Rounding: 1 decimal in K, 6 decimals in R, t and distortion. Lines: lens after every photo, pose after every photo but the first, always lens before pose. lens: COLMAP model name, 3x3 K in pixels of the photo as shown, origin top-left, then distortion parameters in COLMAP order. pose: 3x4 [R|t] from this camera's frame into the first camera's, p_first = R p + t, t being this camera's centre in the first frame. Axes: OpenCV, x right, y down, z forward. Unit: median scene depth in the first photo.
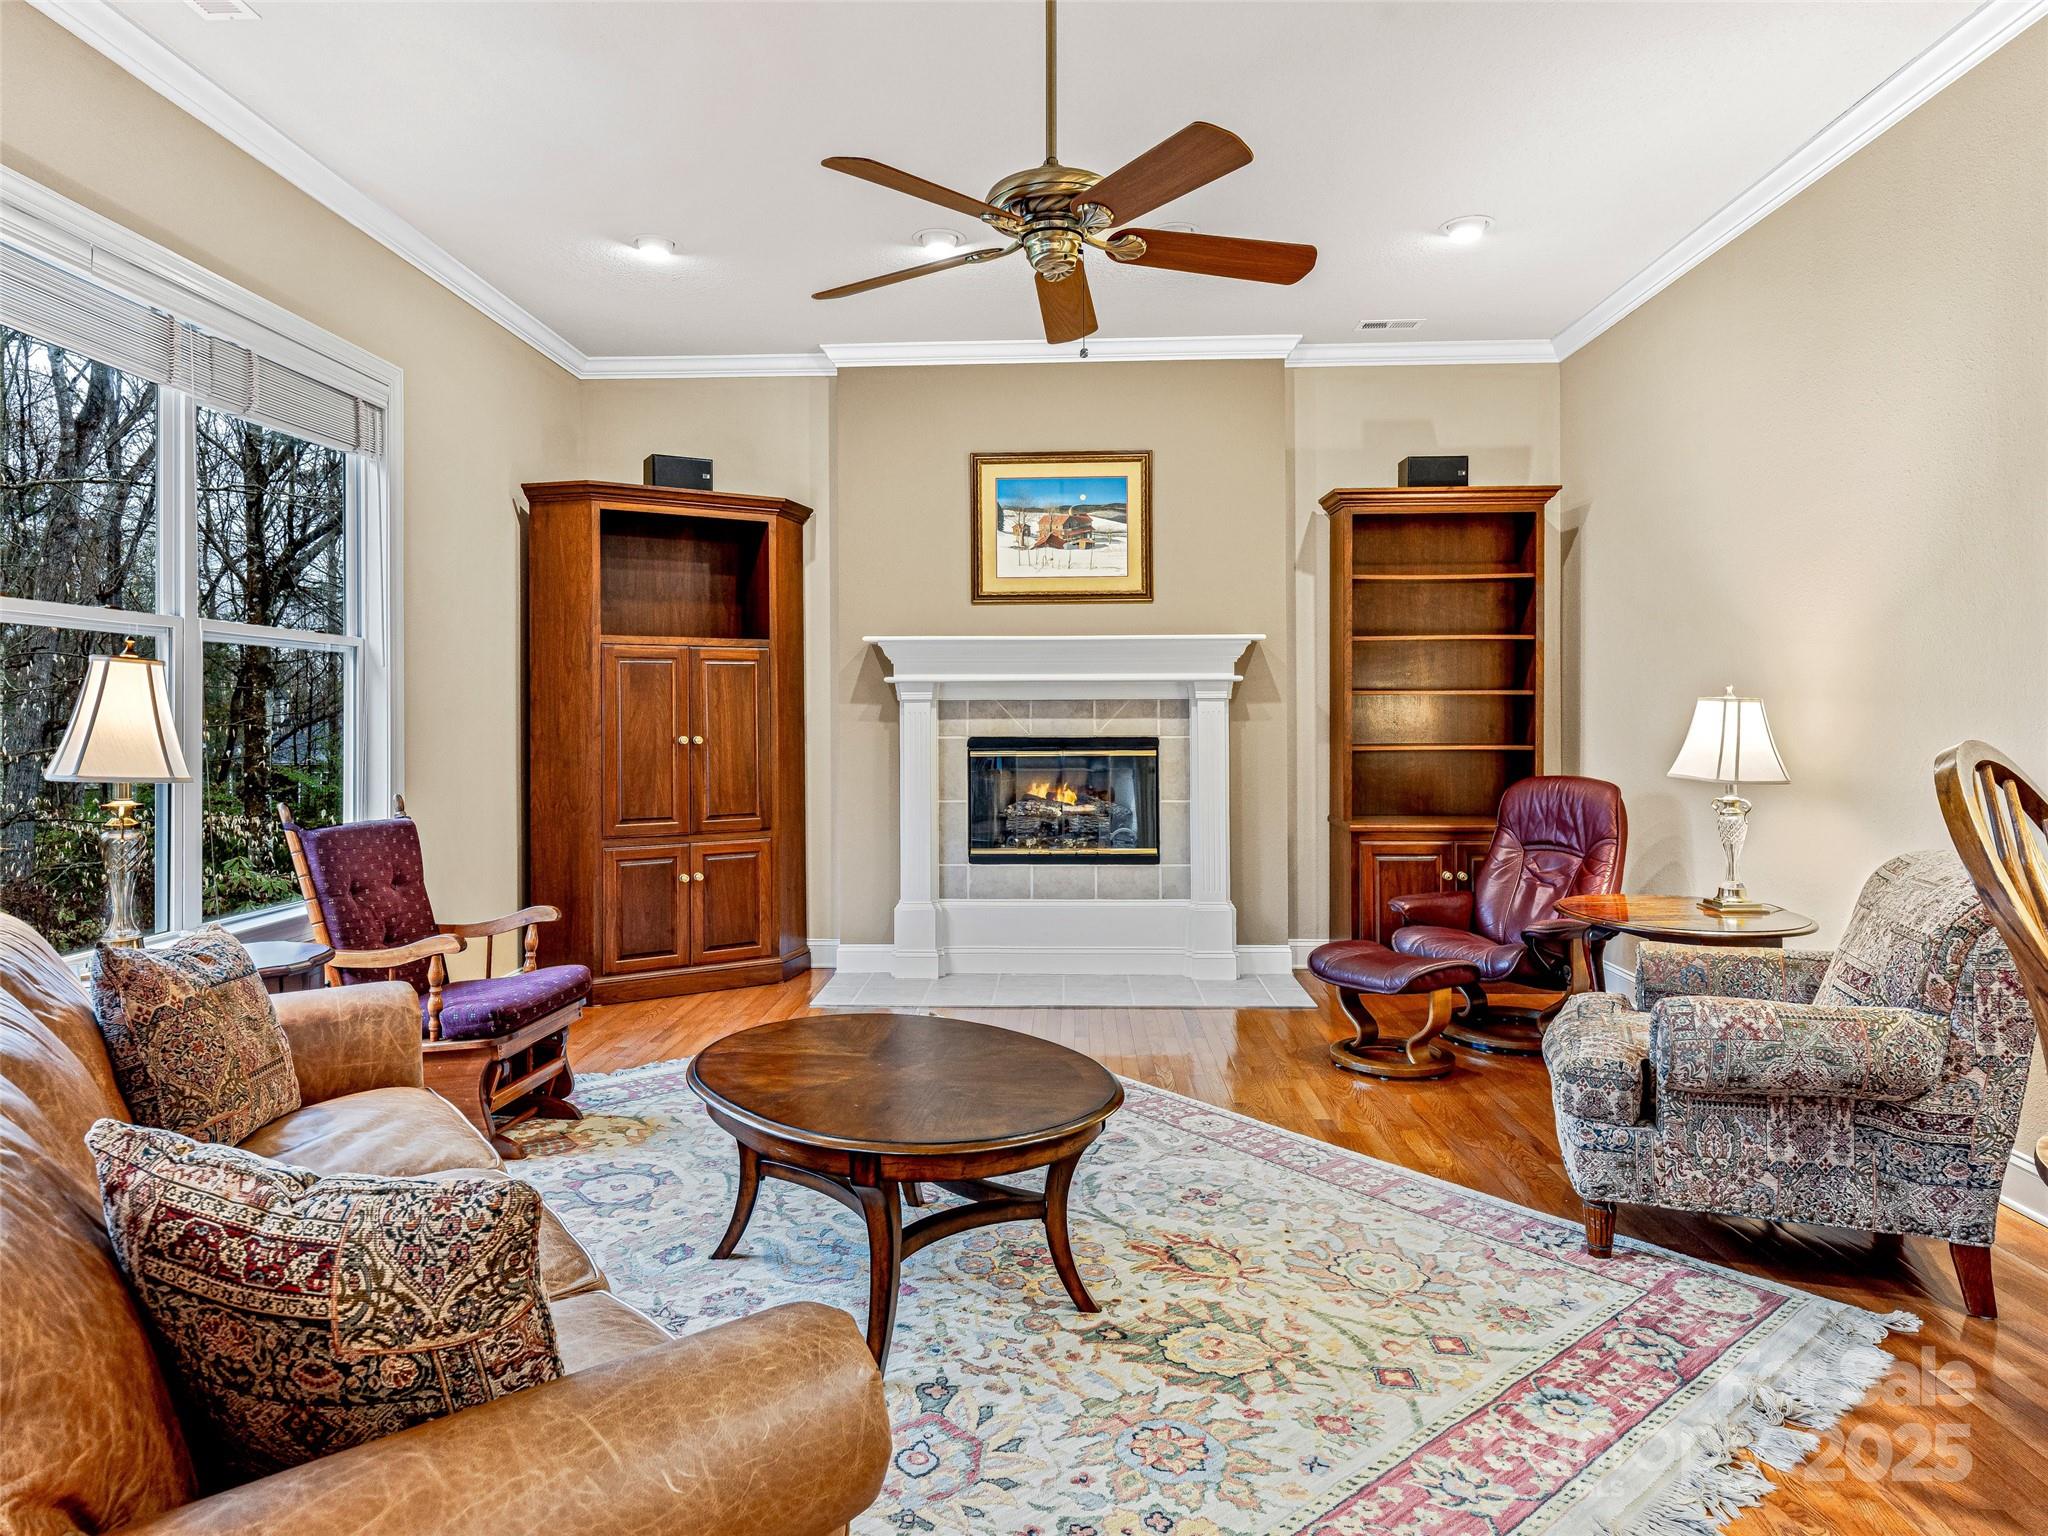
lens RADIAL K [[1235.5, 0, 1028.8], [0, 1235.5, 731.8], [0, 0, 1]] dist [-0.010438, 0.000106]
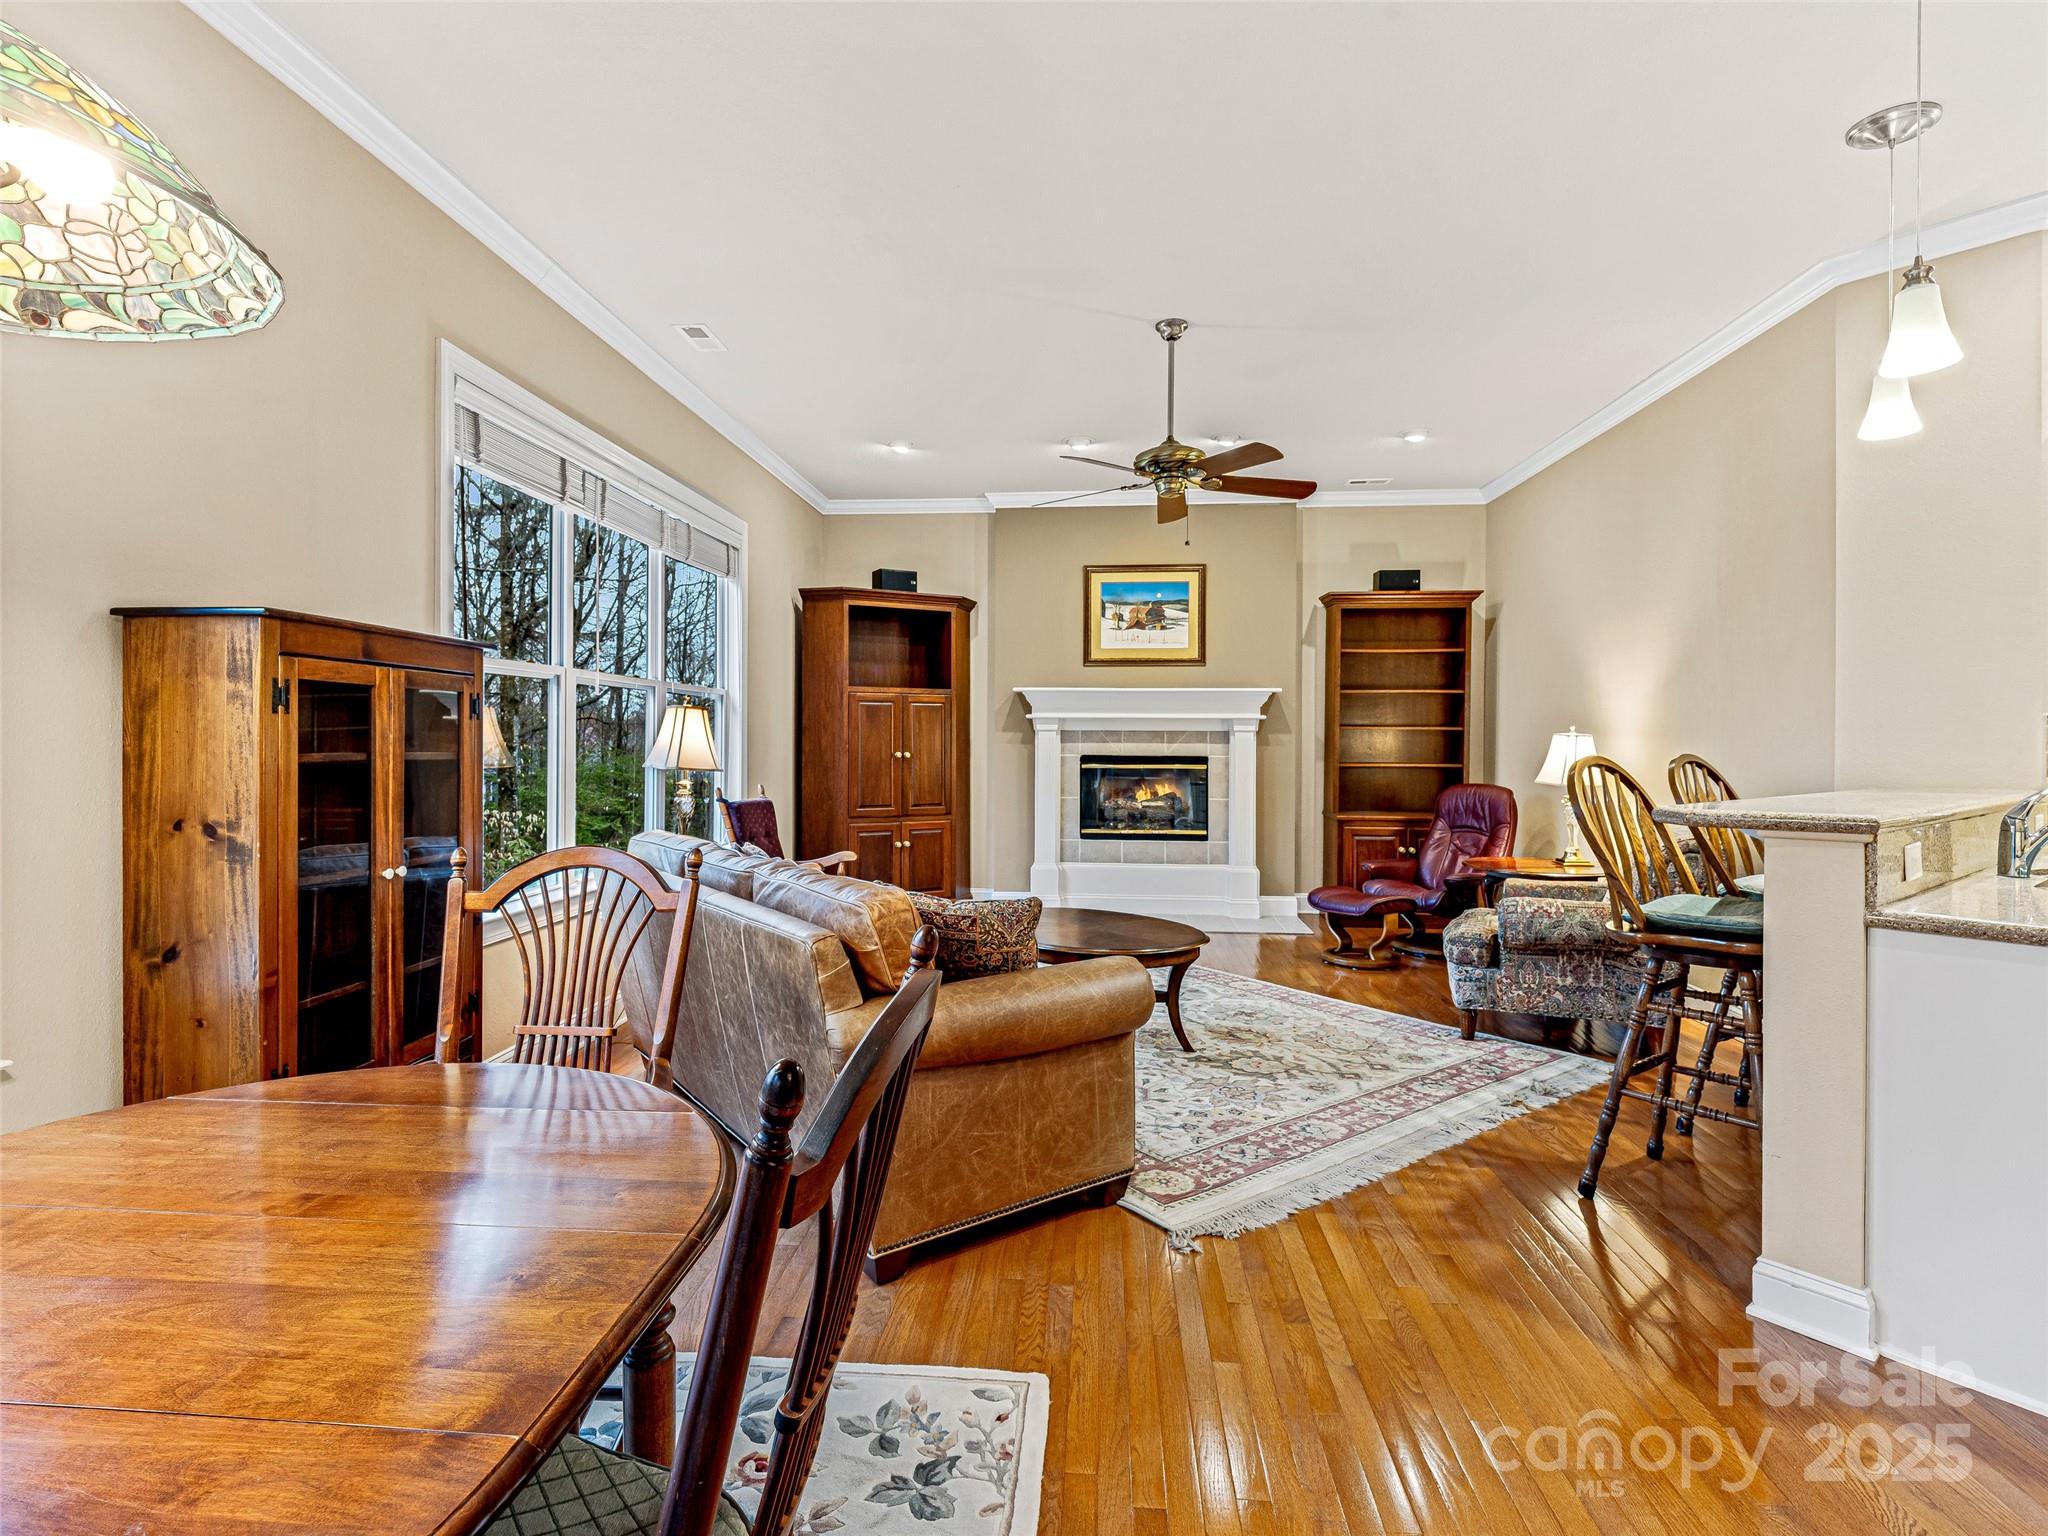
lens RADIAL K [[1051.3, 0, 1022.0], [0, 1051.3, 756.4], [0, 0, 1]] dist [0.006090, -0.005043]
pose [[0.998889, 0.010054, -0.046033, -0.067760], [-0.009966, 0.999948, 0.002153, 0.004424], [0.046052, -0.001692, 0.998938, -0.309397]]
